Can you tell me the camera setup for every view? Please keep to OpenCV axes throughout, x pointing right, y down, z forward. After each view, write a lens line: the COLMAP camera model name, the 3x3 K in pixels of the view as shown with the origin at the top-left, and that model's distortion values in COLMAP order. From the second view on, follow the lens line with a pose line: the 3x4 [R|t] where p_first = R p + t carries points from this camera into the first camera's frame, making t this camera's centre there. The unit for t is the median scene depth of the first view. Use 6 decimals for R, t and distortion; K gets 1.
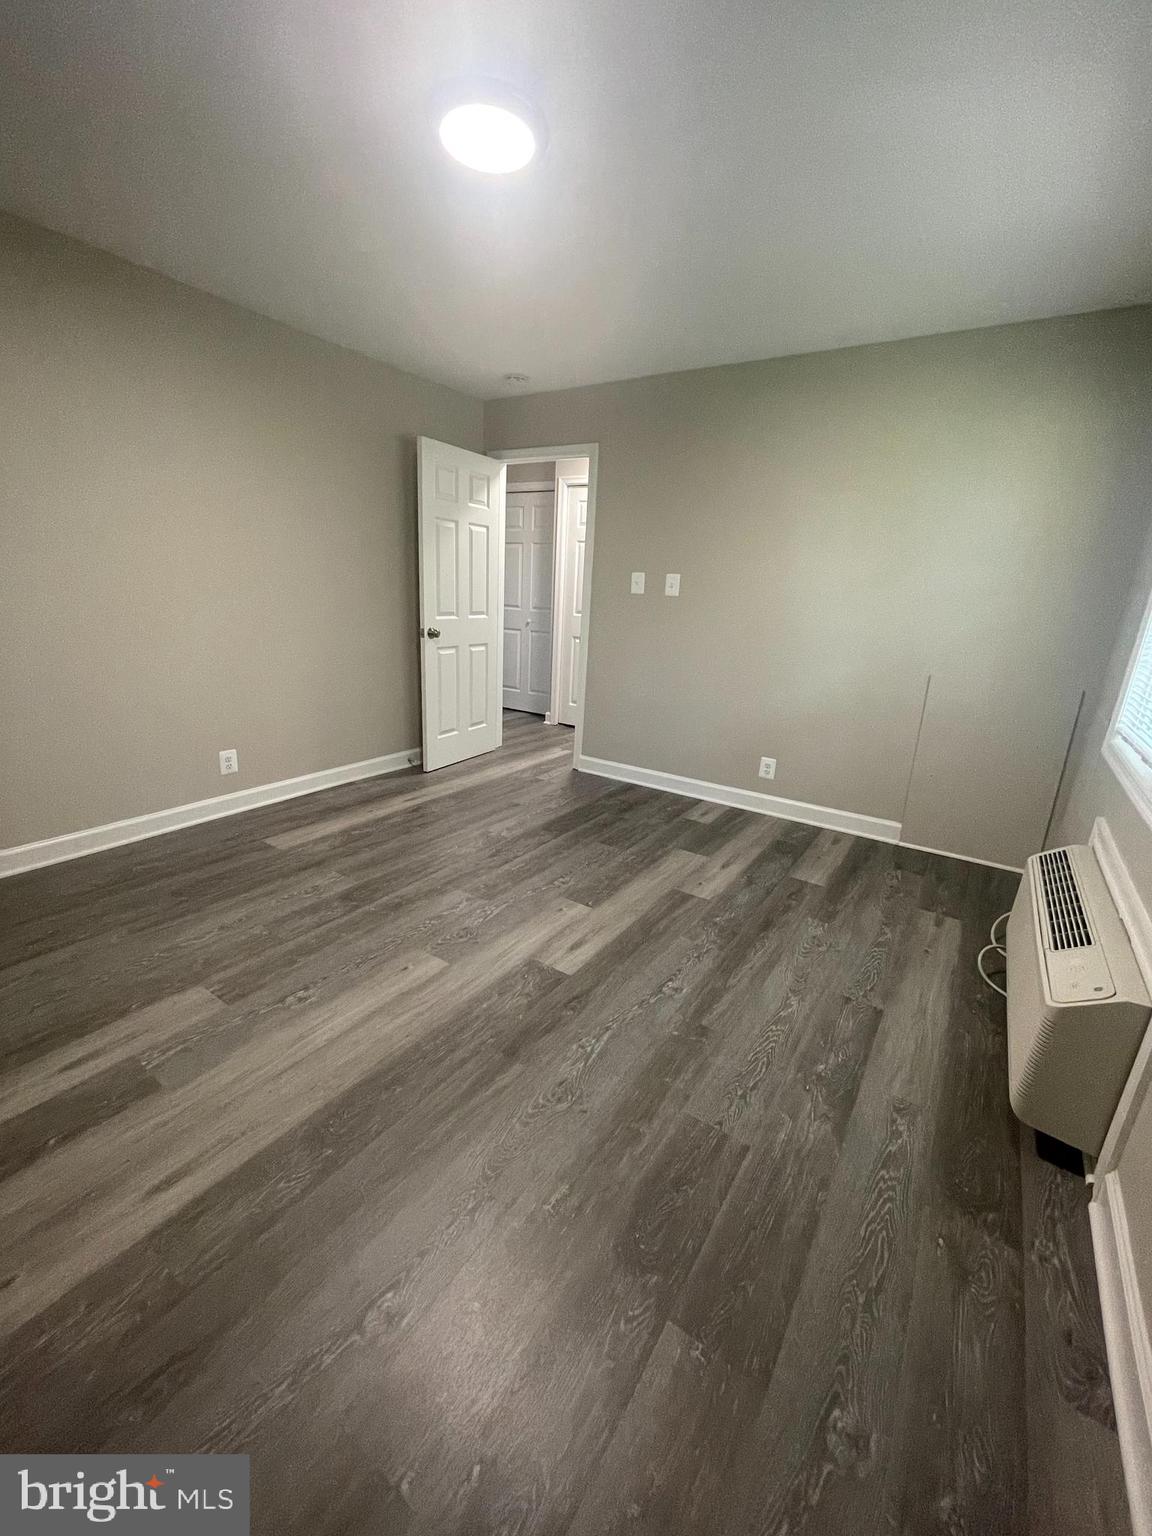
lens RADIAL K [[622.4, 0, 579.5], [0, 622.4, 770.6], [0, 0, 1]] dist [-0.003684, 0.002518]
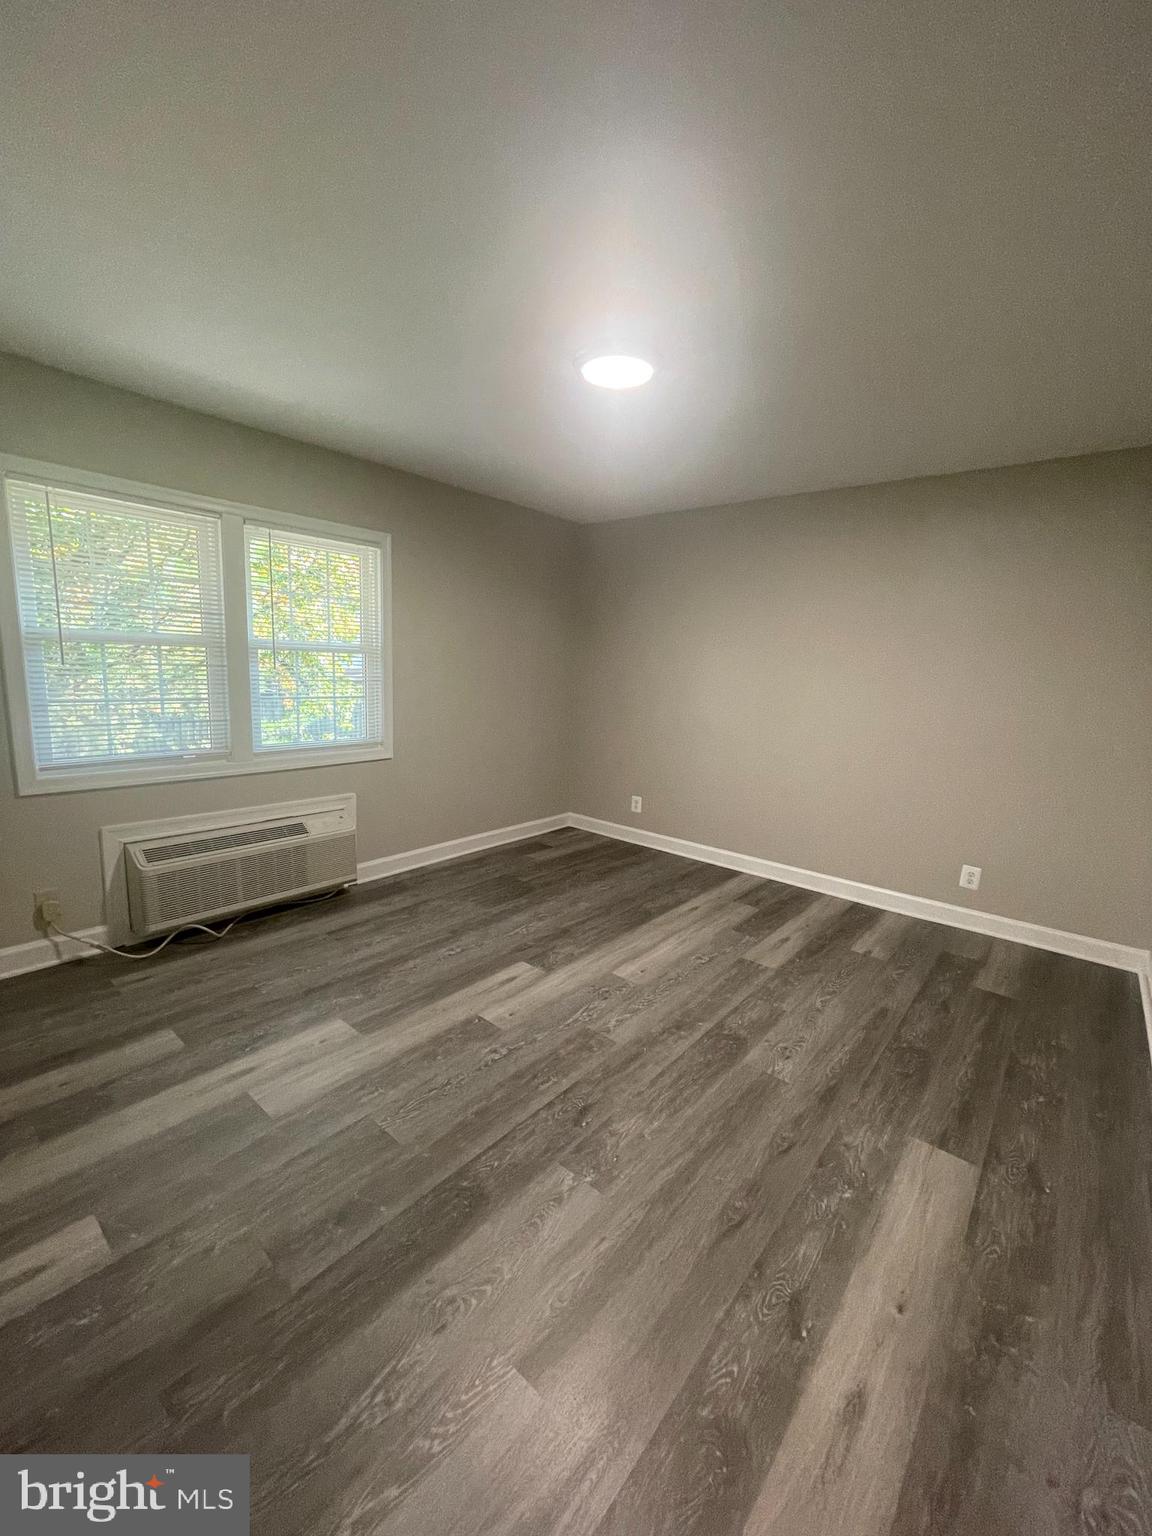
lens RADIAL K [[622.4, 0, 579.5], [0, 622.4, 770.6], [0, 0, 1]] dist [-0.003684, 0.002518]
pose [[-0.990165, -0.107794, 0.089181, -0.190584], [-0.056807, 0.892314, 0.447826, -0.584909], [-0.127851, 0.438356, -0.889662, 1.774372]]
